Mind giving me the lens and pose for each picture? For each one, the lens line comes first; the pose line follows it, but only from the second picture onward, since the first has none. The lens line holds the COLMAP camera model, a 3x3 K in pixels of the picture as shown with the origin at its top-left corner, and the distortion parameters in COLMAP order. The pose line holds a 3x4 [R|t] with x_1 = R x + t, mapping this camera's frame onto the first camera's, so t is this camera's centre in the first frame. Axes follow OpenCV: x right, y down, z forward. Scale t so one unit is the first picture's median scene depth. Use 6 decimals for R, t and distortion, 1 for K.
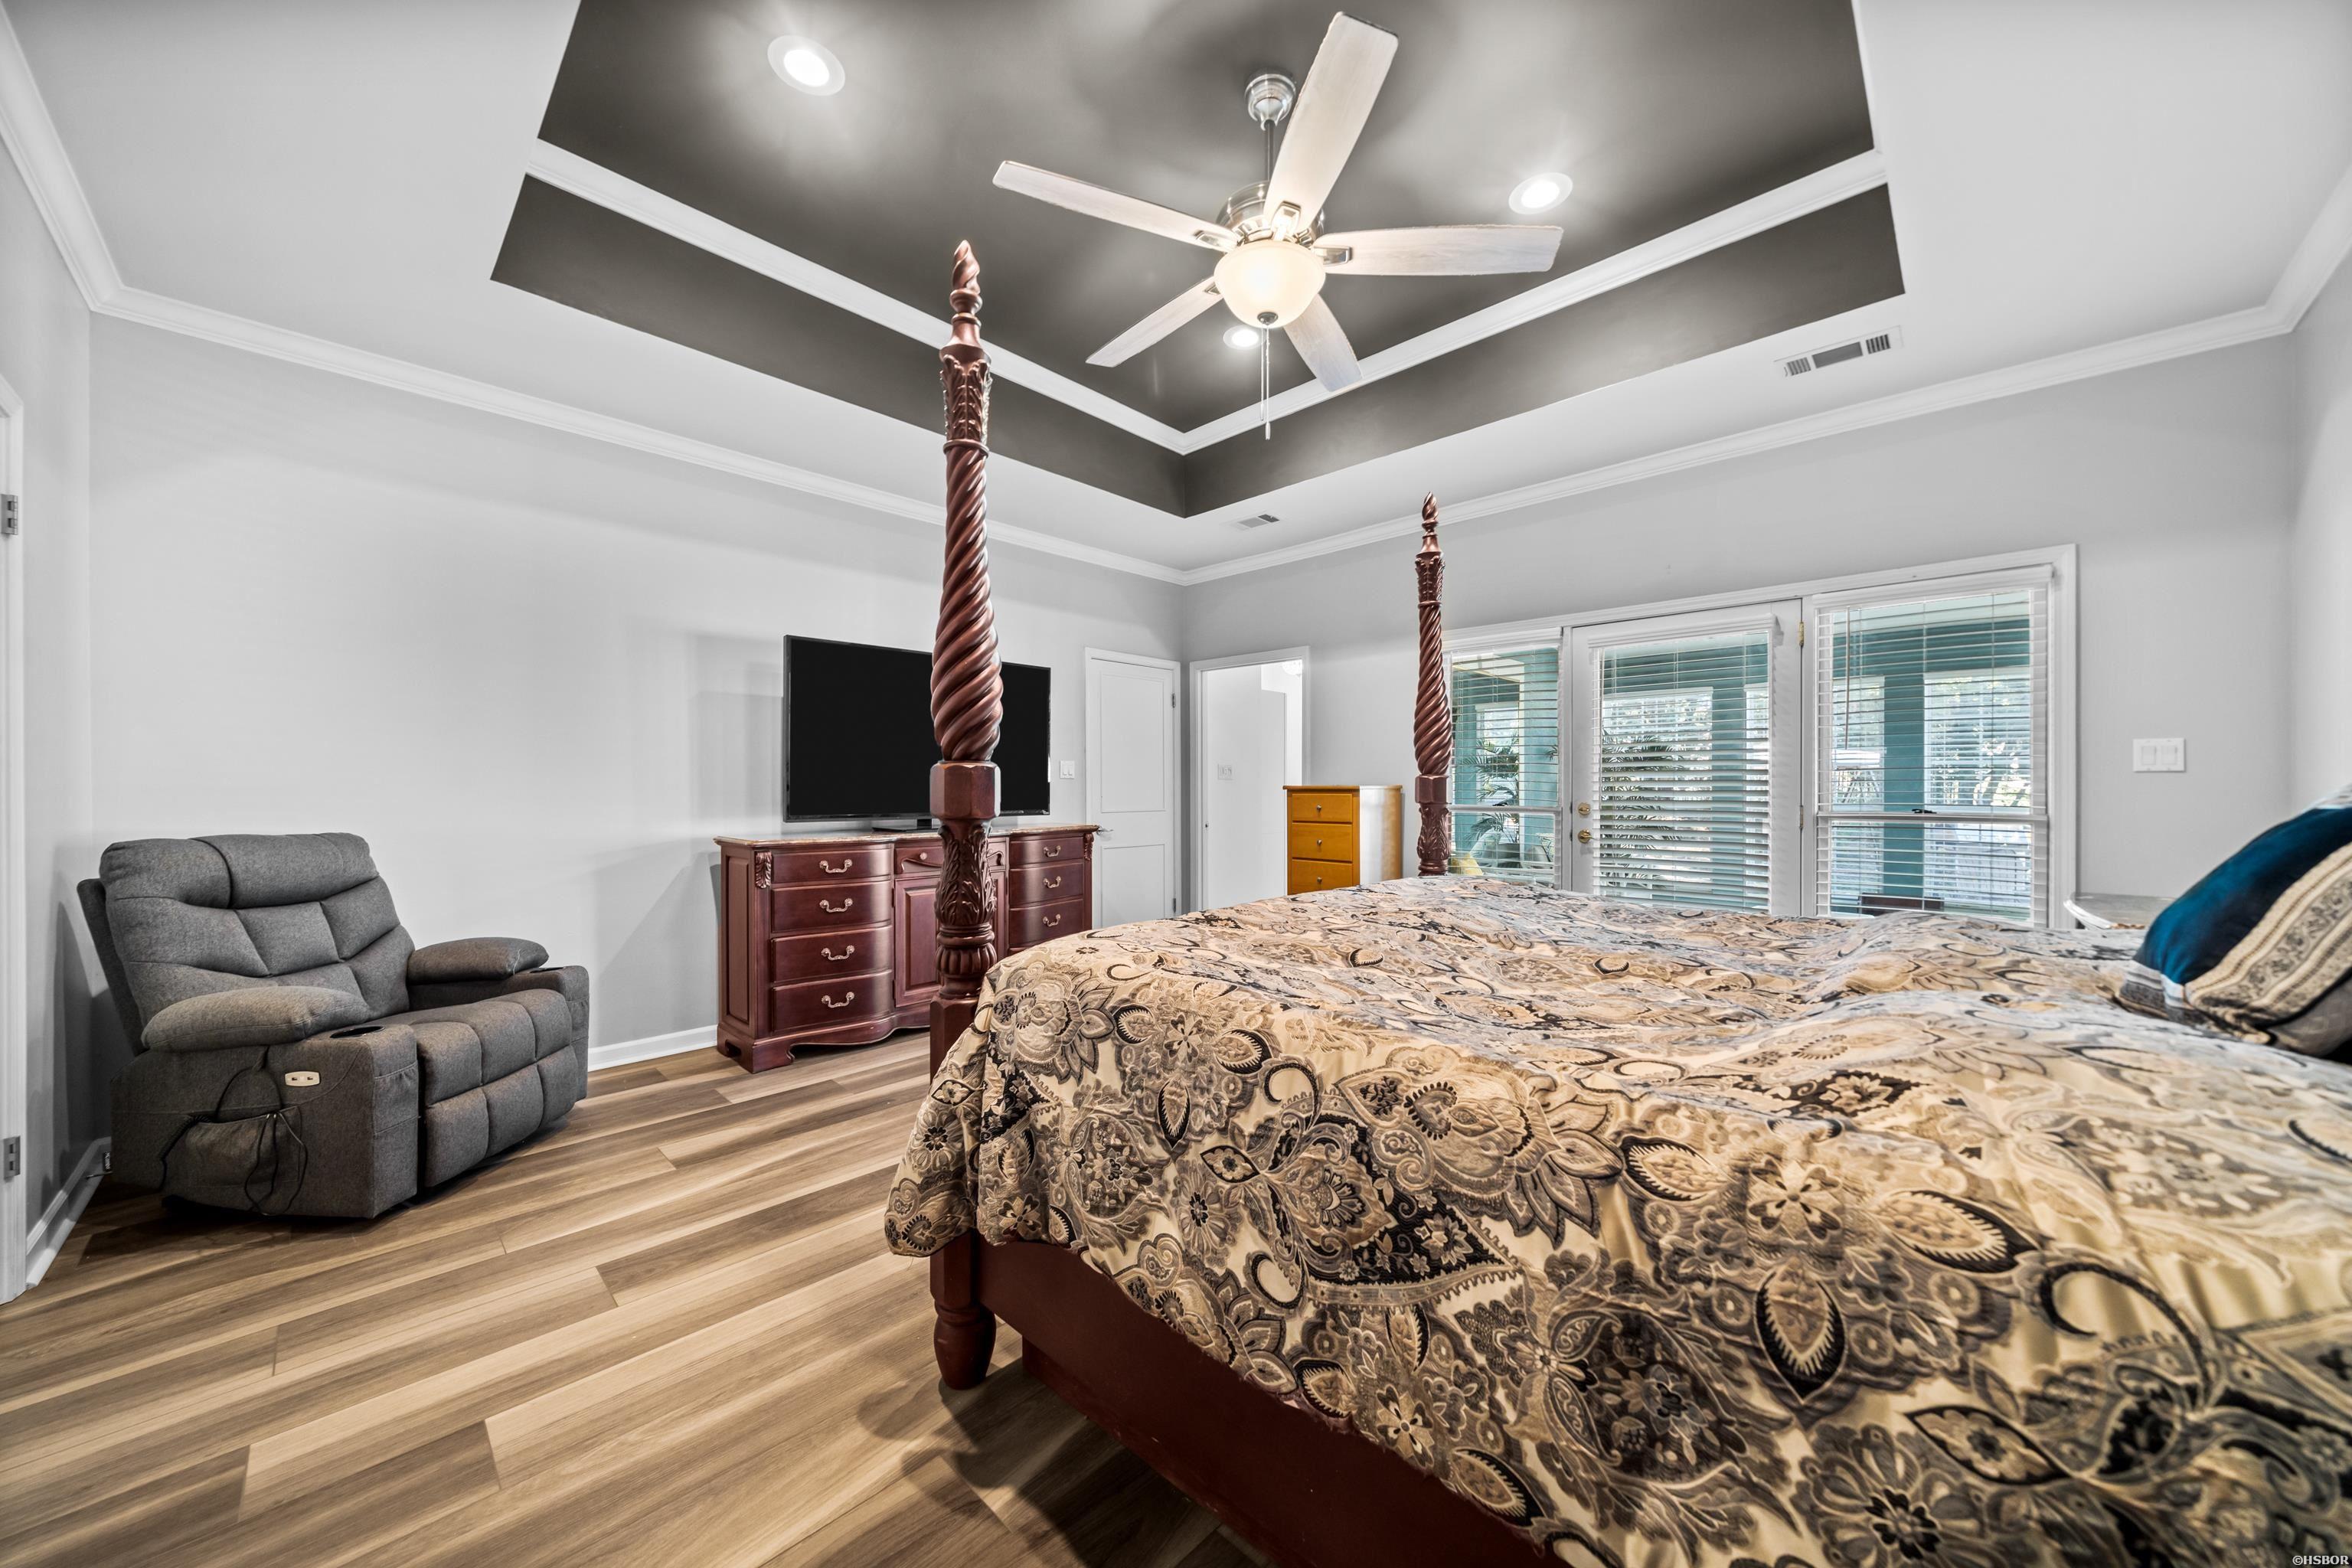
lens RADIAL K [[808.6, 0, 1176.0], [0, 808.6, 784.0], [0, 0, 1]] dist [-0.001917, -0.000180]
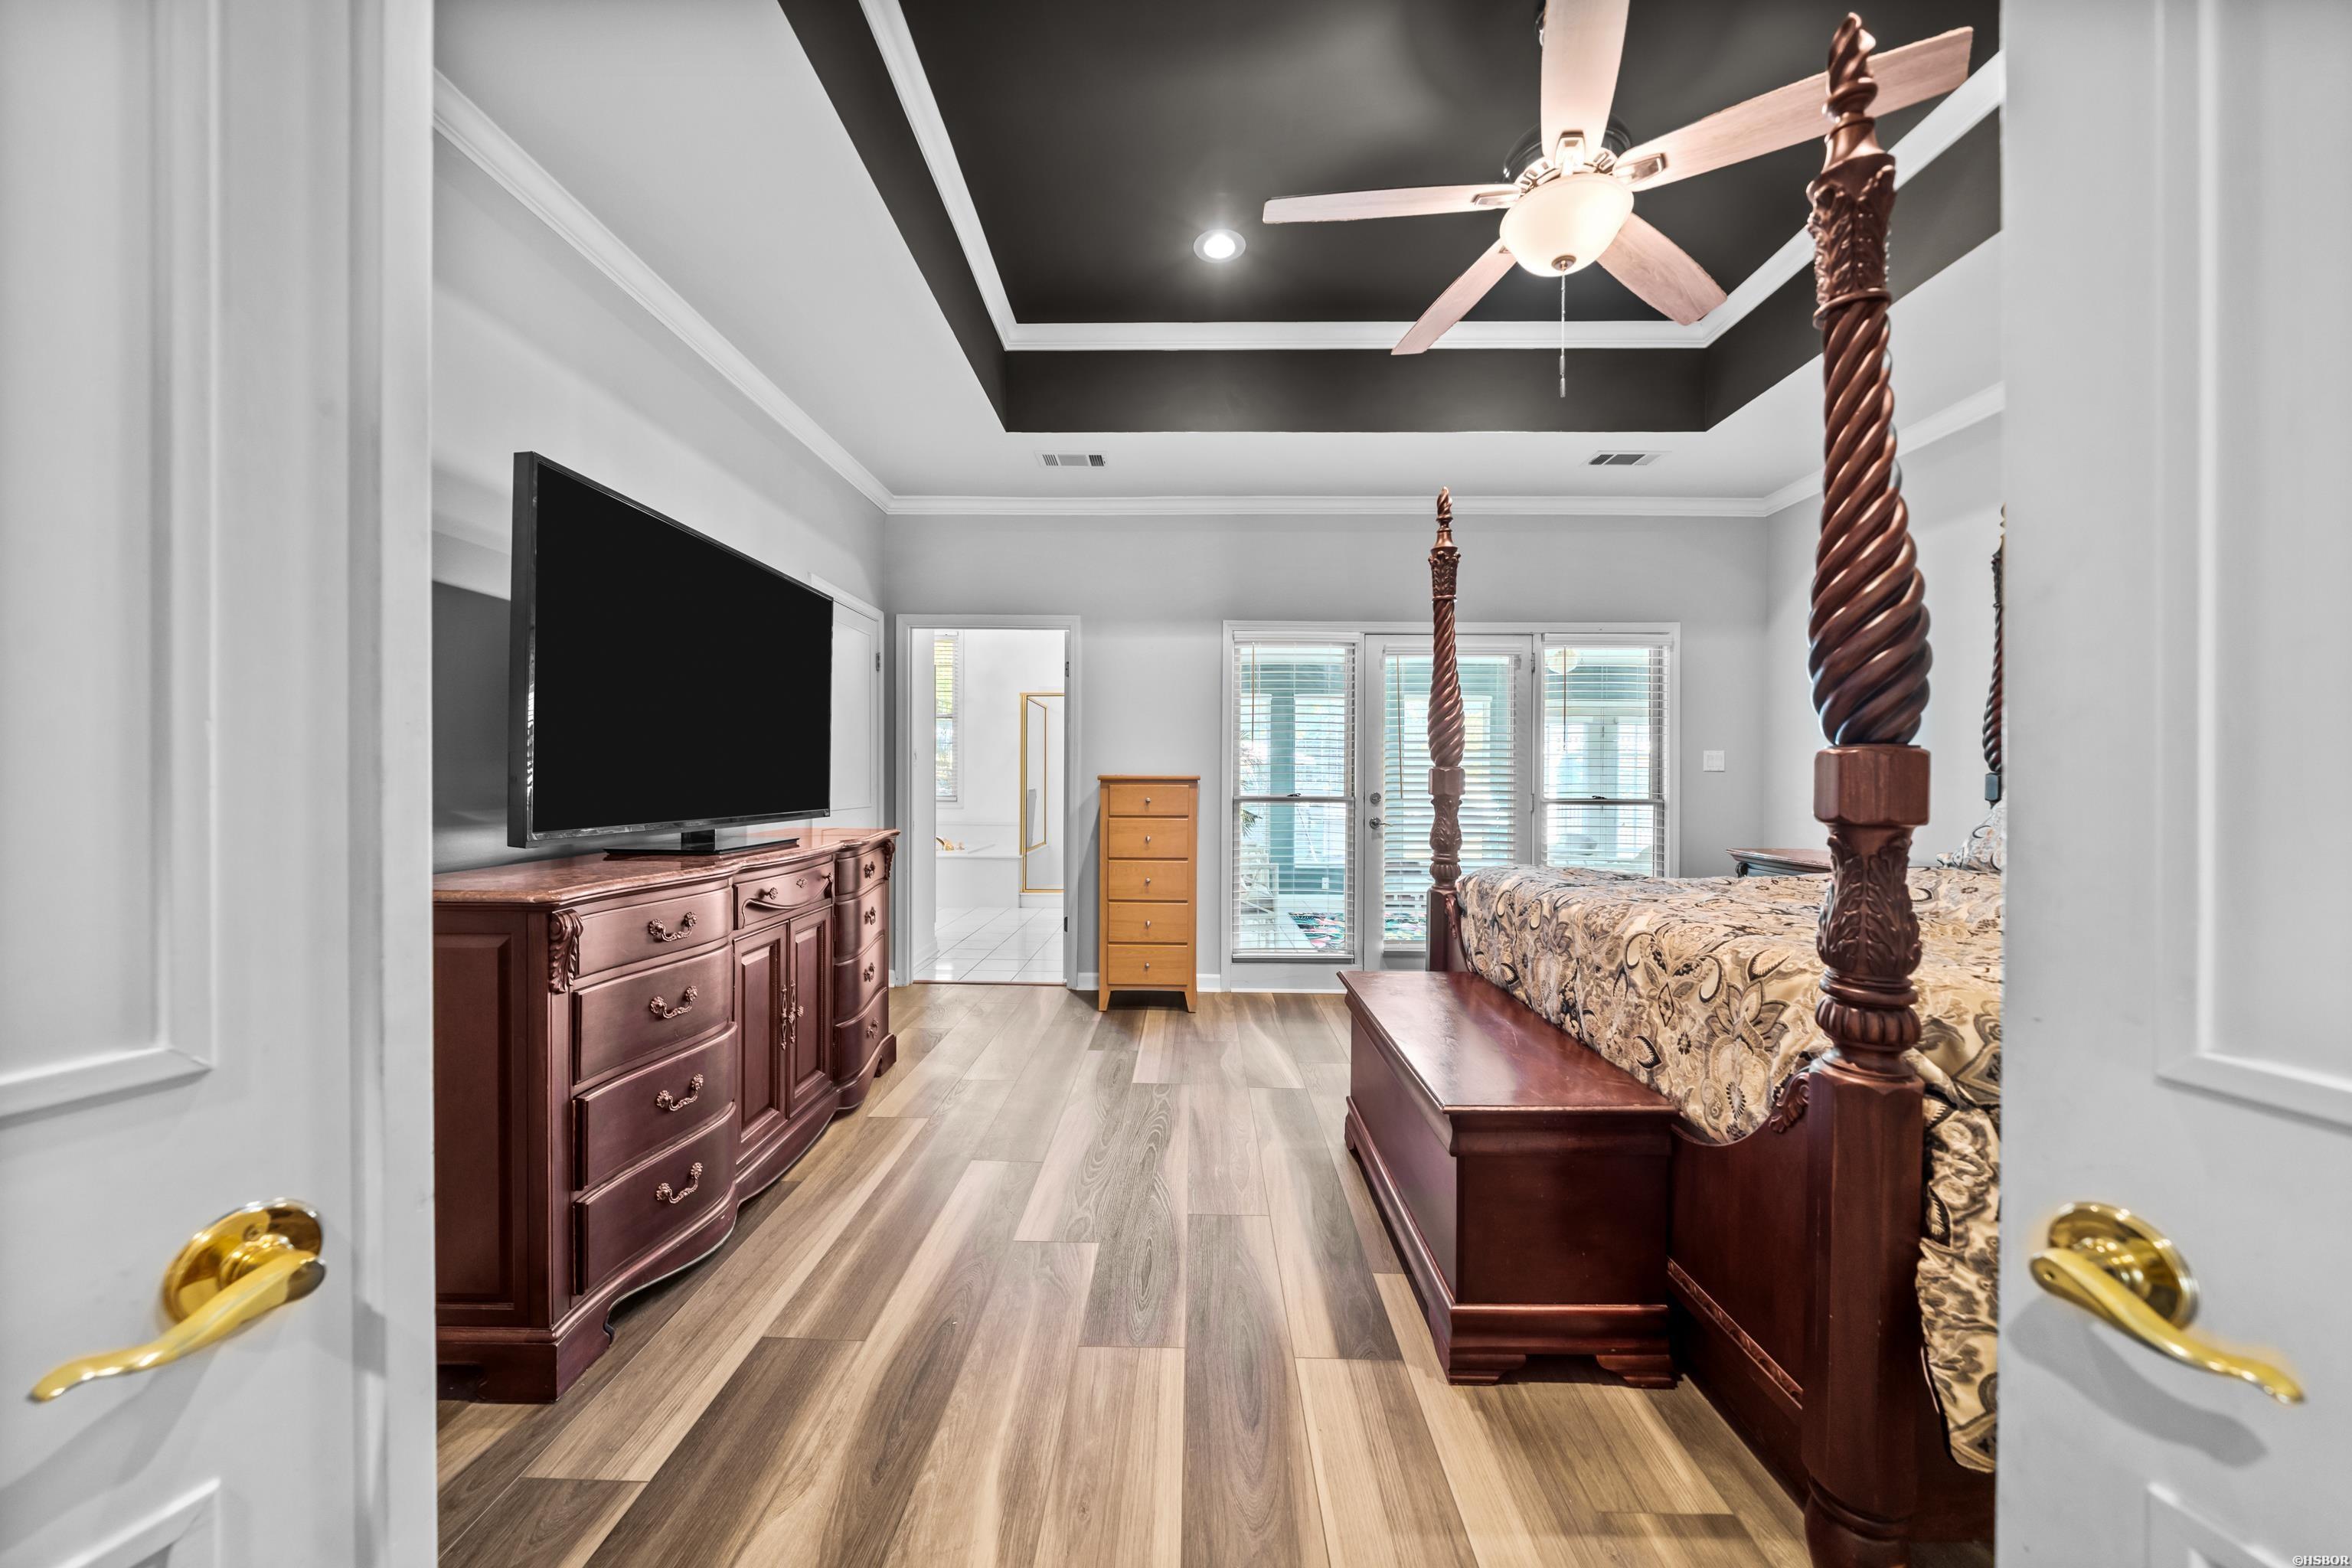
lens RADIAL K [[818.8, 0, 1189.1], [0, 818.8, 793.2], [0, 0, 1]] dist [-0.000563, -0.000061]
pose [[0.732539, -0.007332, 0.680685, -0.560899], [-0.008076, 0.999778, 0.019460, 0.004290], [-0.680677, -0.019753, 0.732317, 0.418449]]
